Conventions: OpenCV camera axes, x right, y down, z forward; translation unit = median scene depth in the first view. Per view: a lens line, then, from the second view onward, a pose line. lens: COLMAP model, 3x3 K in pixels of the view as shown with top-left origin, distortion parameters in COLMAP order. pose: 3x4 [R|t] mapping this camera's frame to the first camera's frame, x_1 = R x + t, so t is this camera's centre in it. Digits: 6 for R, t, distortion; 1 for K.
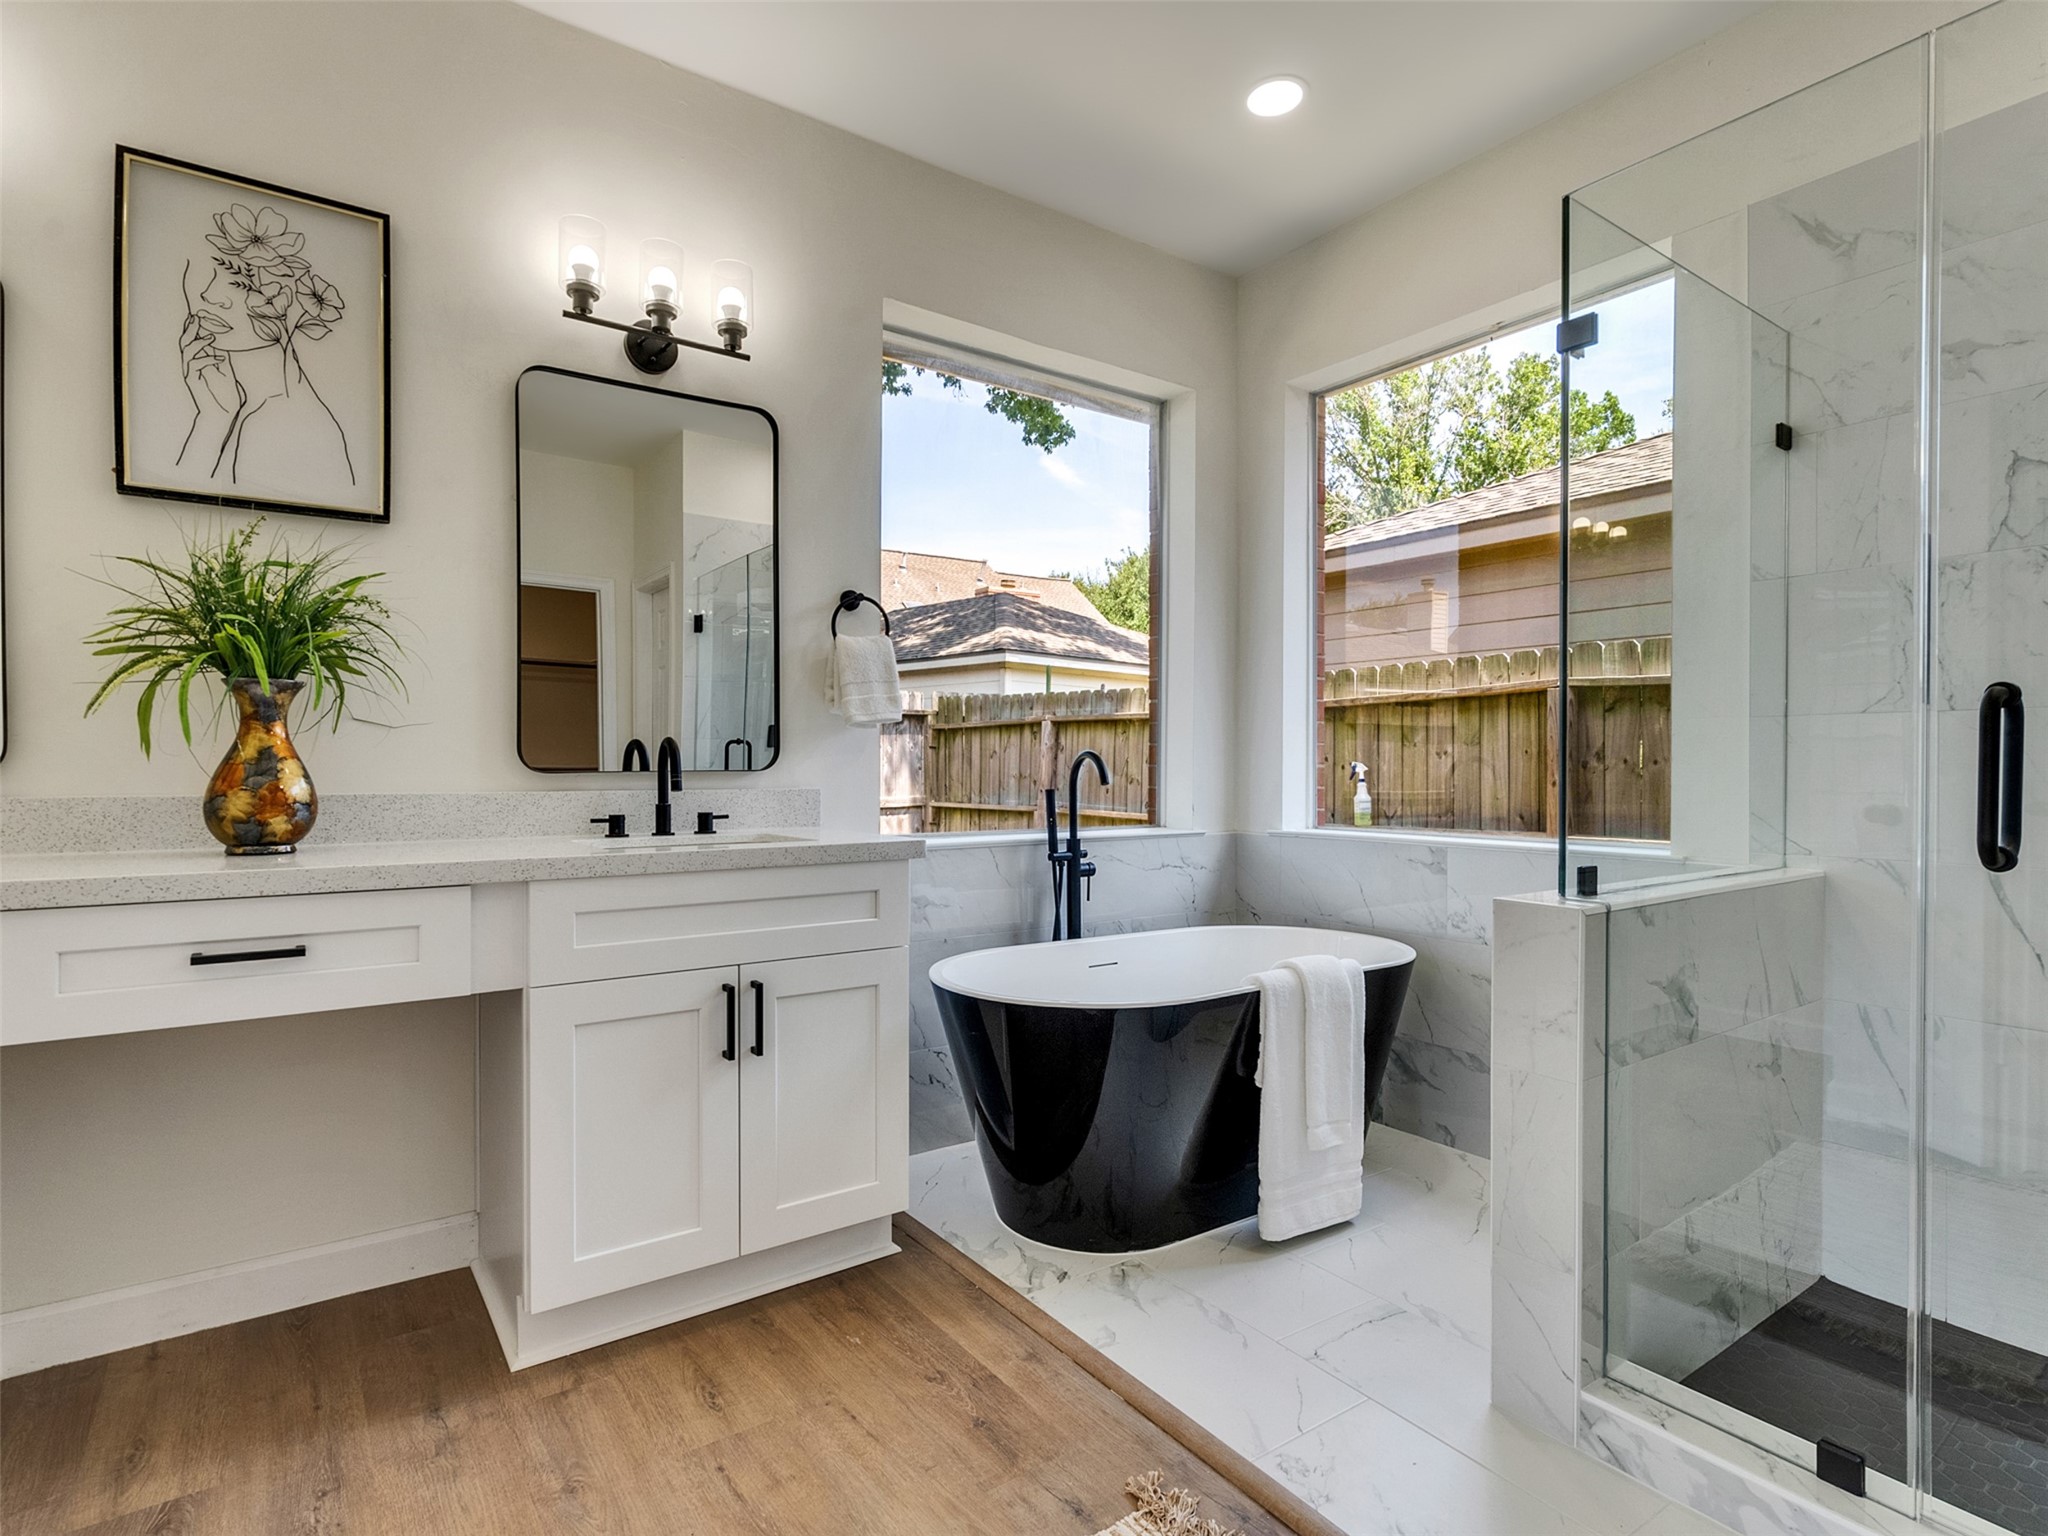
lens RADIAL K [[1047.9, 0, 1009.2], [0, 1047.9, 768.9], [0, 0, 1]] dist [-0.008097, 0.006221]
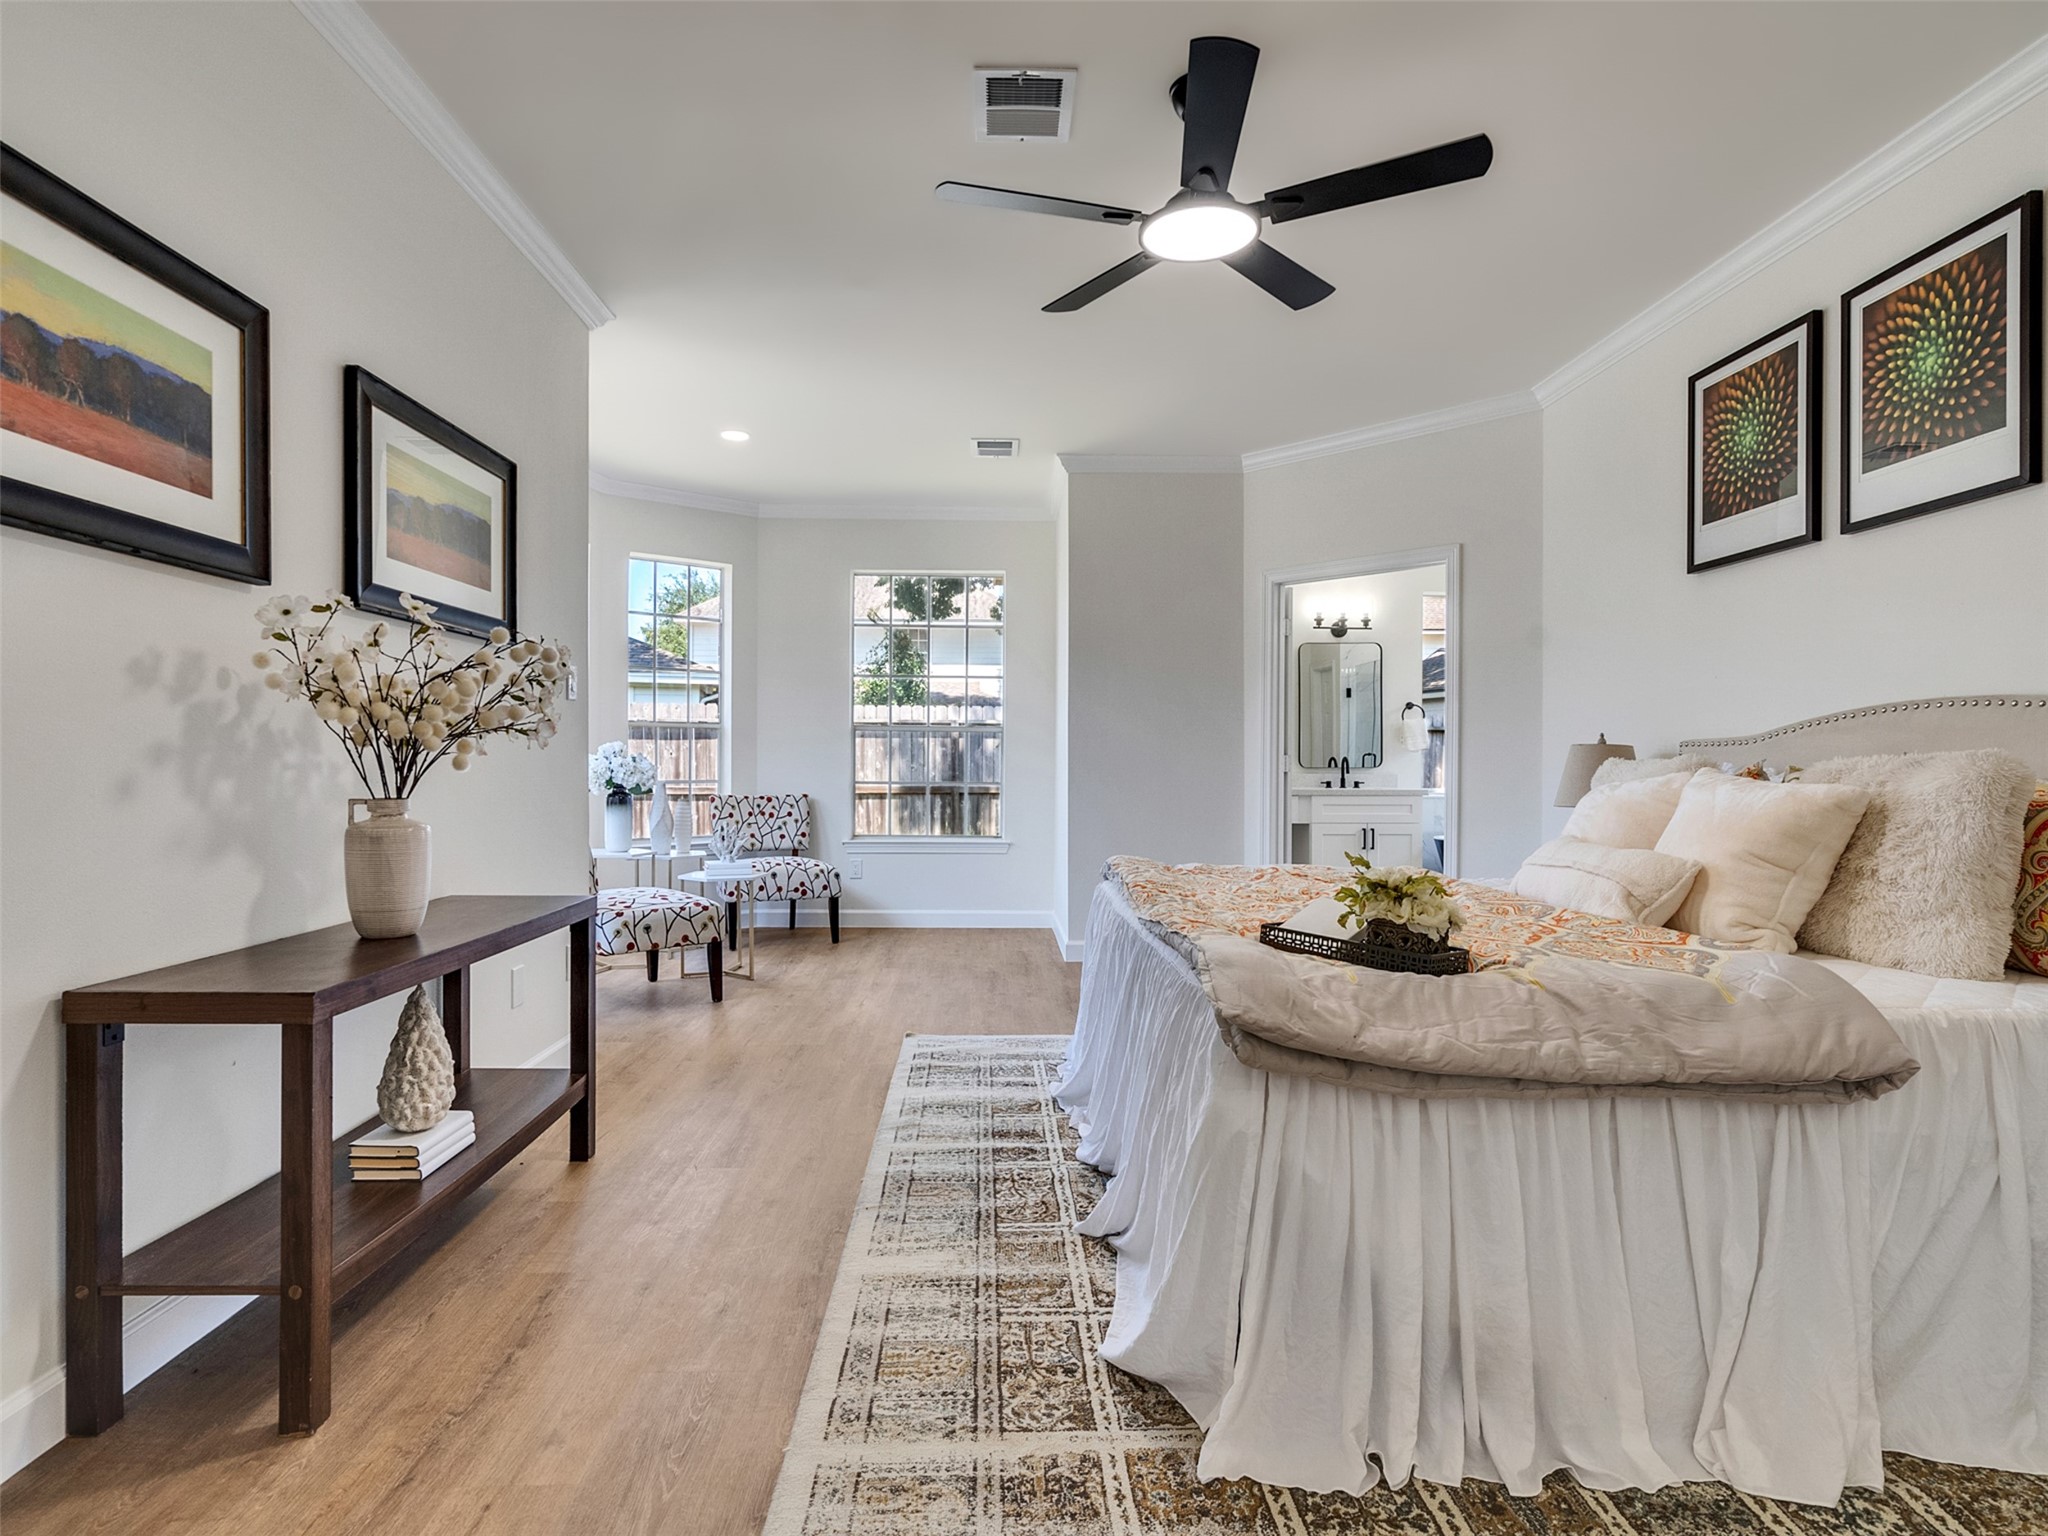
lens RADIAL K [[1047.9, 0, 1009.2], [0, 1047.9, 768.9], [0, 0, 1]] dist [-0.008097, 0.006221]
pose [[0.829924, 0.000373, -0.557876, 0.597255], [-0.003297, 0.999986, -0.004237, 0.023740], [0.557866, 0.005356, 0.829914, -2.189436]]
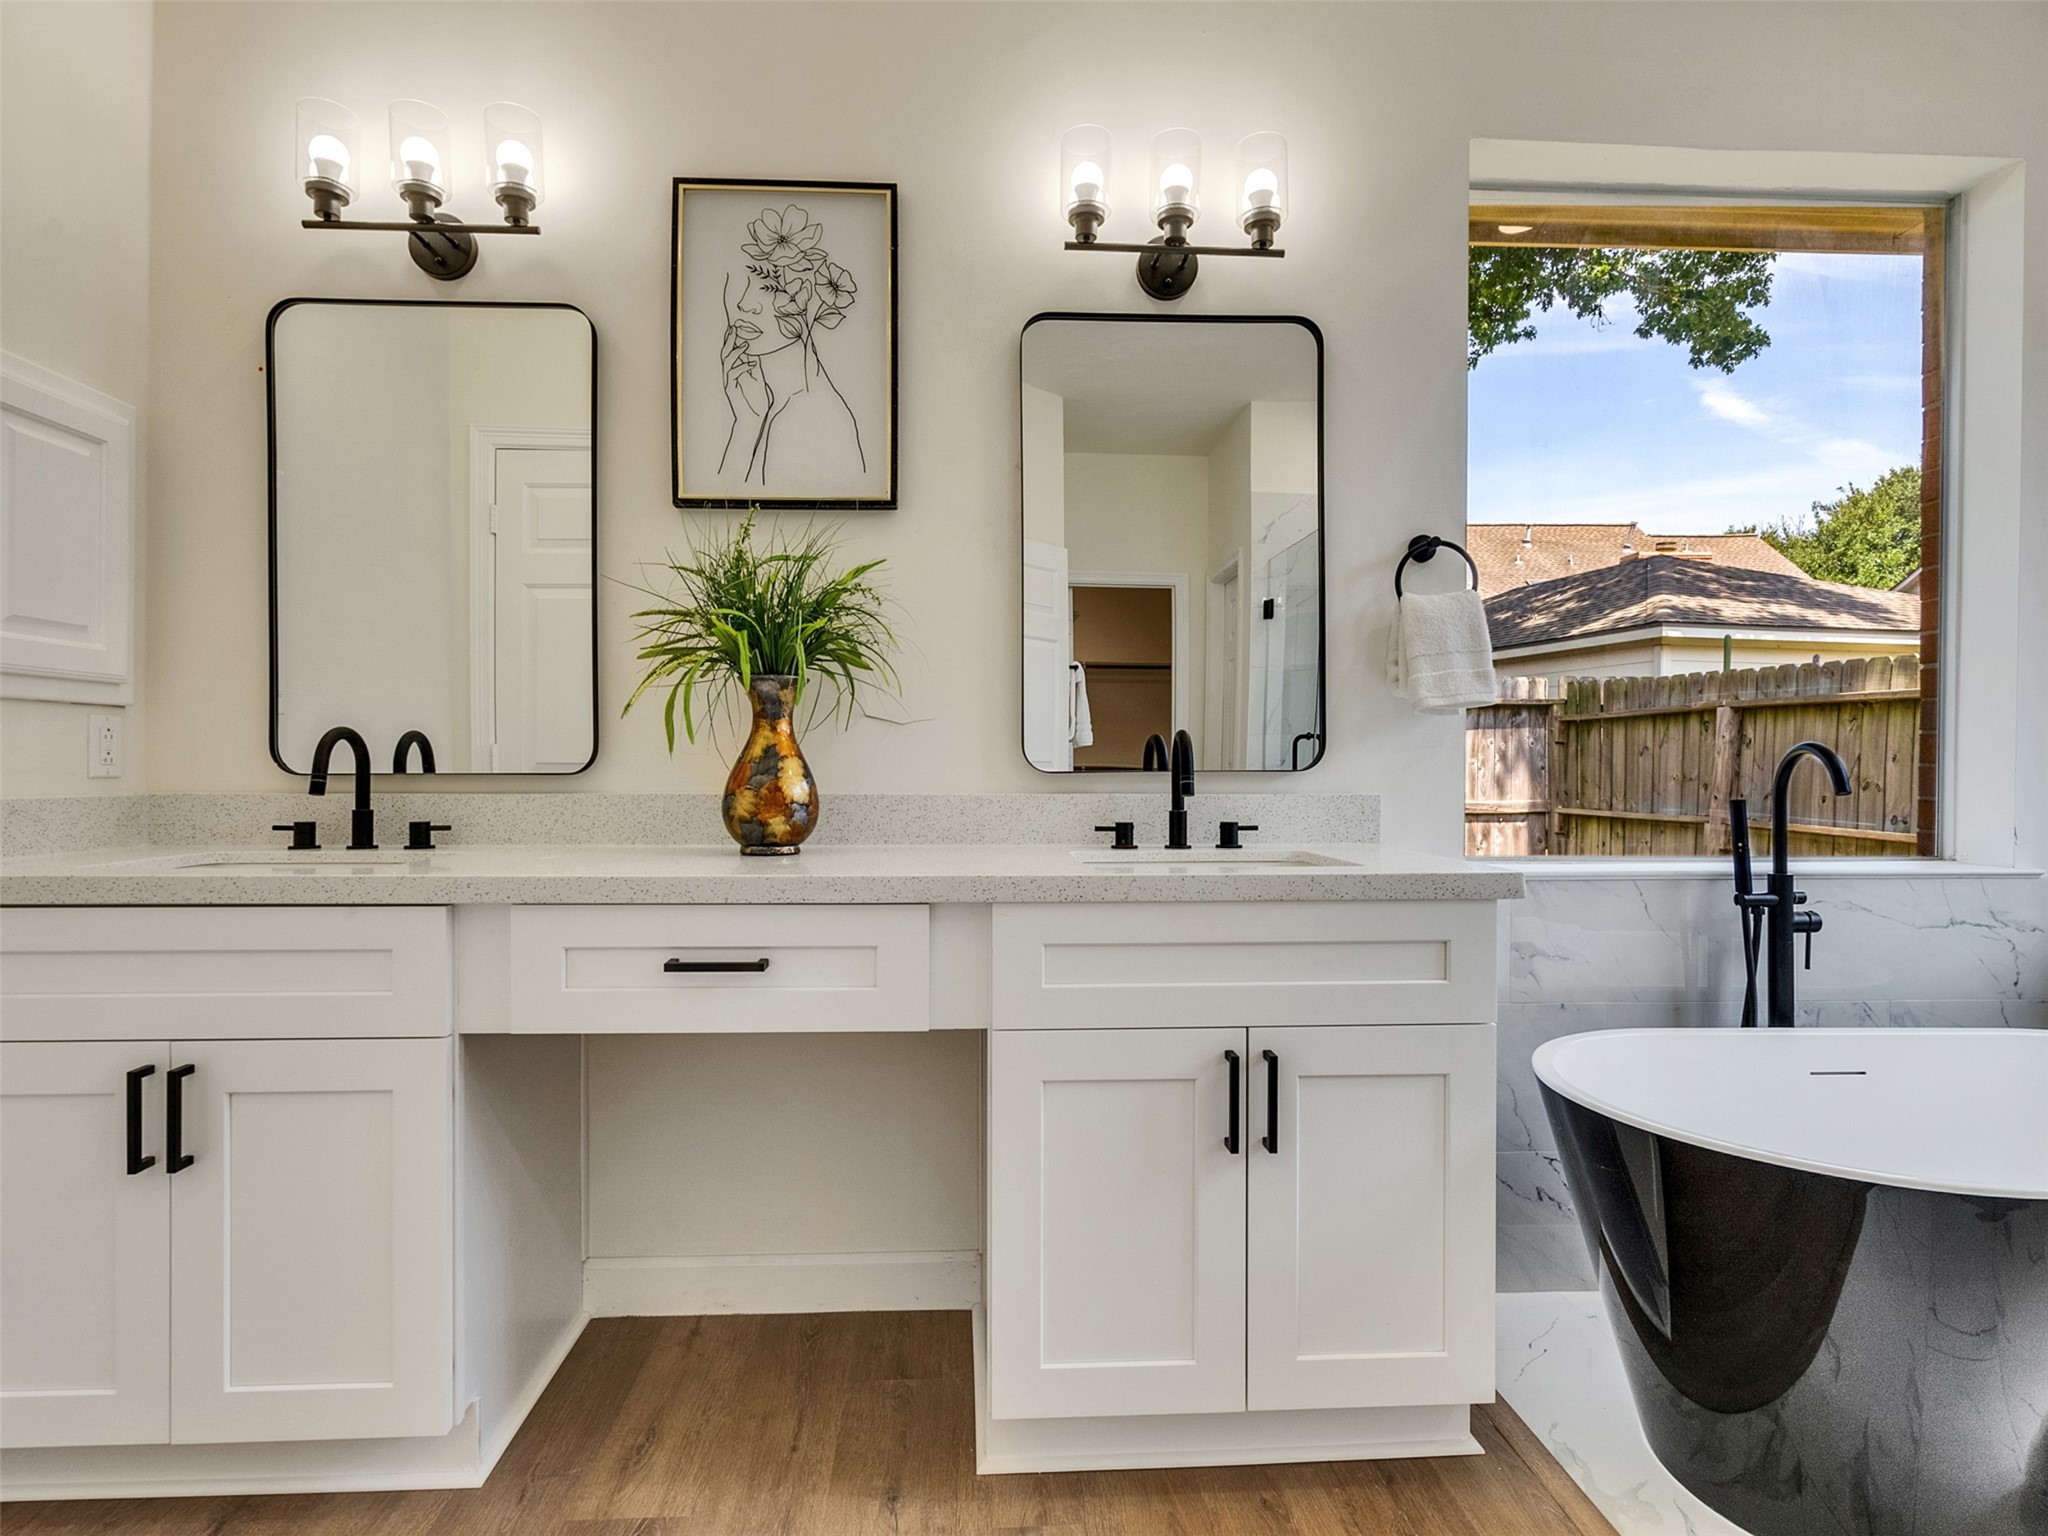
lens RADIAL K [[1047.9, 0, 1009.2], [0, 1047.9, 768.9], [0, 0, 1]] dist [-0.008097, 0.006221]
pose [[0.846403, 0.002903, -0.532535, -0.000287], [-0.002326, 0.999996, 0.001753, -0.000967], [0.532538, -0.000245, 0.846406, 0.229051]]
